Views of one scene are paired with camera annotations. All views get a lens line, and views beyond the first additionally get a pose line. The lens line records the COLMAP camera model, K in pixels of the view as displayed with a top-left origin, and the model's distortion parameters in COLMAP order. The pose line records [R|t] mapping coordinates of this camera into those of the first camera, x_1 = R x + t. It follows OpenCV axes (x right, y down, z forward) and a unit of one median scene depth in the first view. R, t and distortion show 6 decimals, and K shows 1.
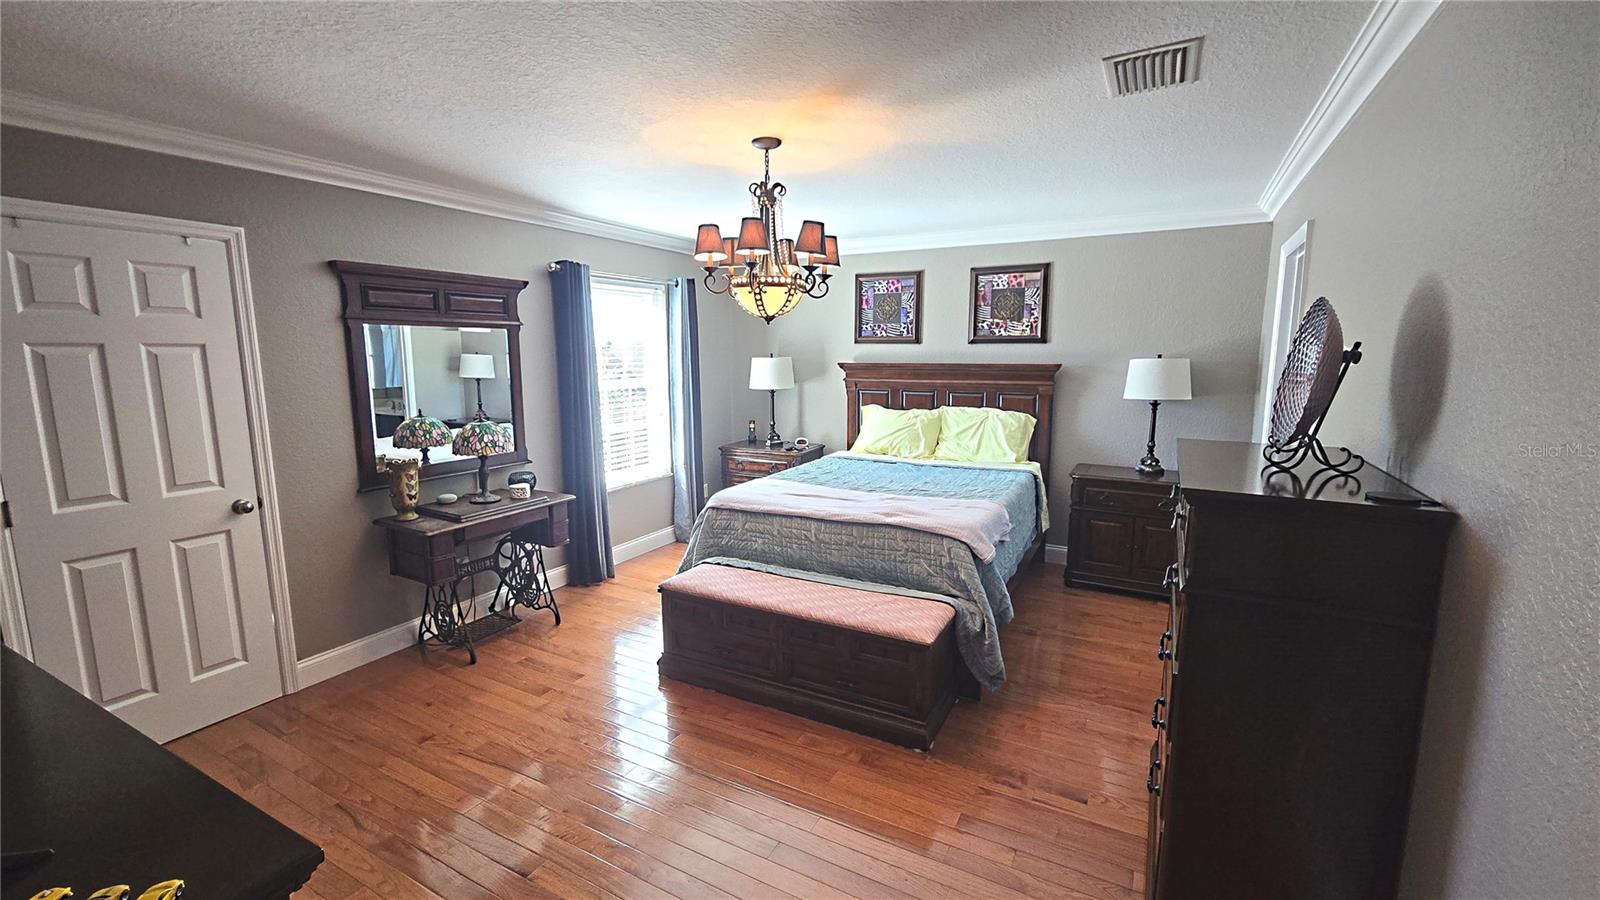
lens RADIAL K [[659.8, 0, 802.8], [0, 659.8, 445.0], [0, 0, 1]] dist [0.000092, 0.000334]
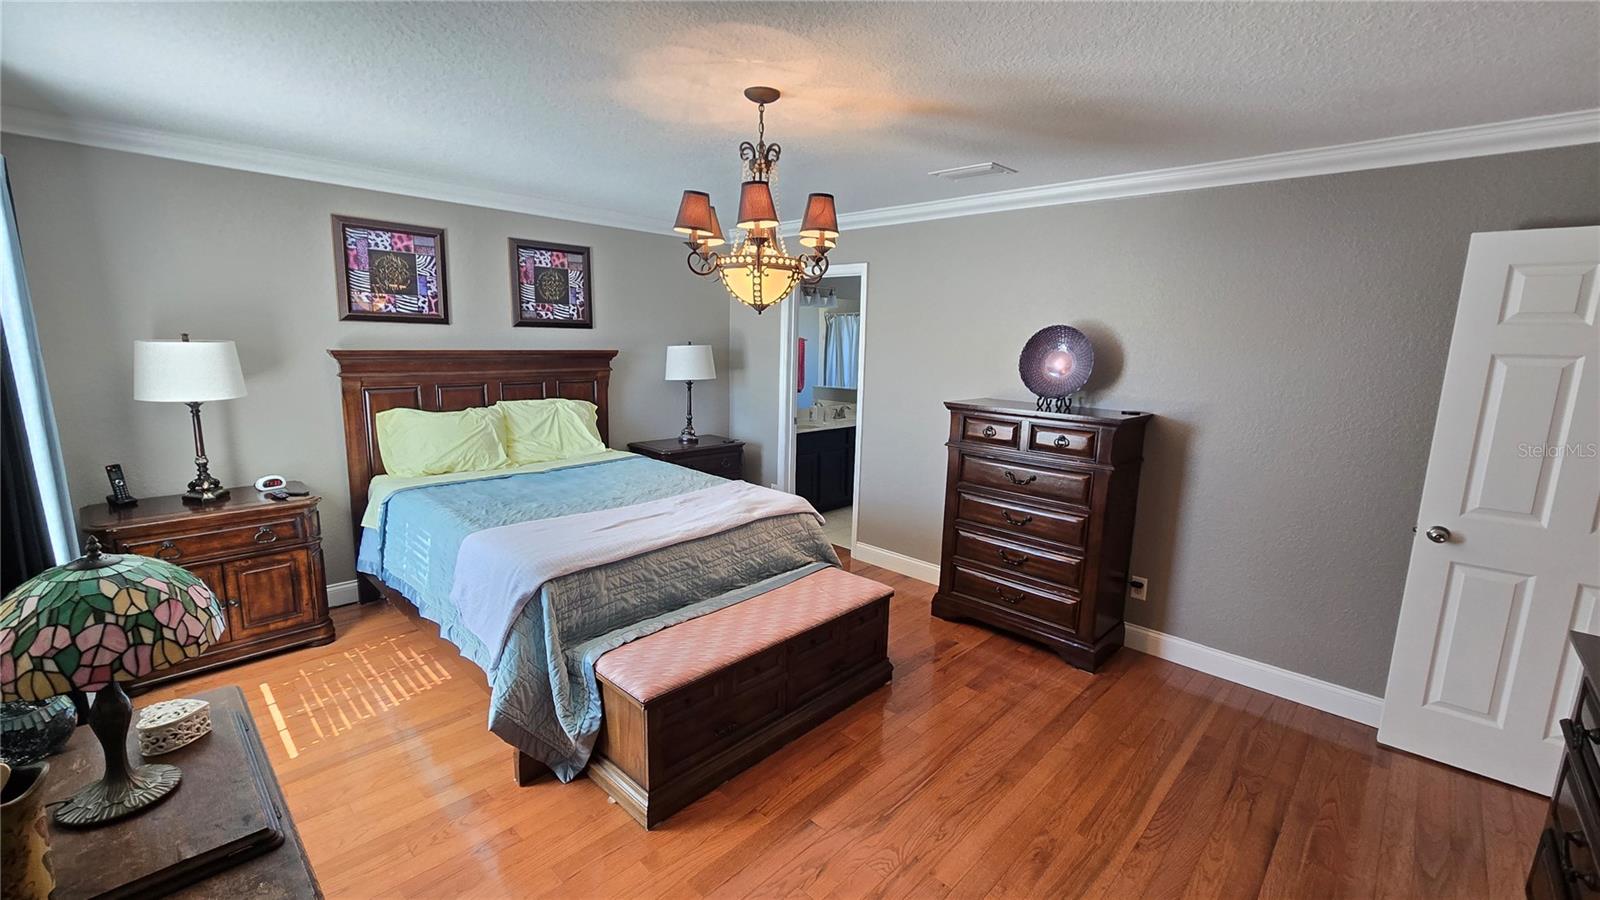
lens RADIAL K [[659.8, 0, 802.8], [0, 659.8, 445.0], [0, 0, 1]] dist [0.000092, 0.000334]
pose [[0.259818, -0.149189, 0.954064, -0.515182], [0.111221, 0.986042, 0.123901, -0.069213], [-0.959231, 0.073920, 0.272784, 0.433428]]
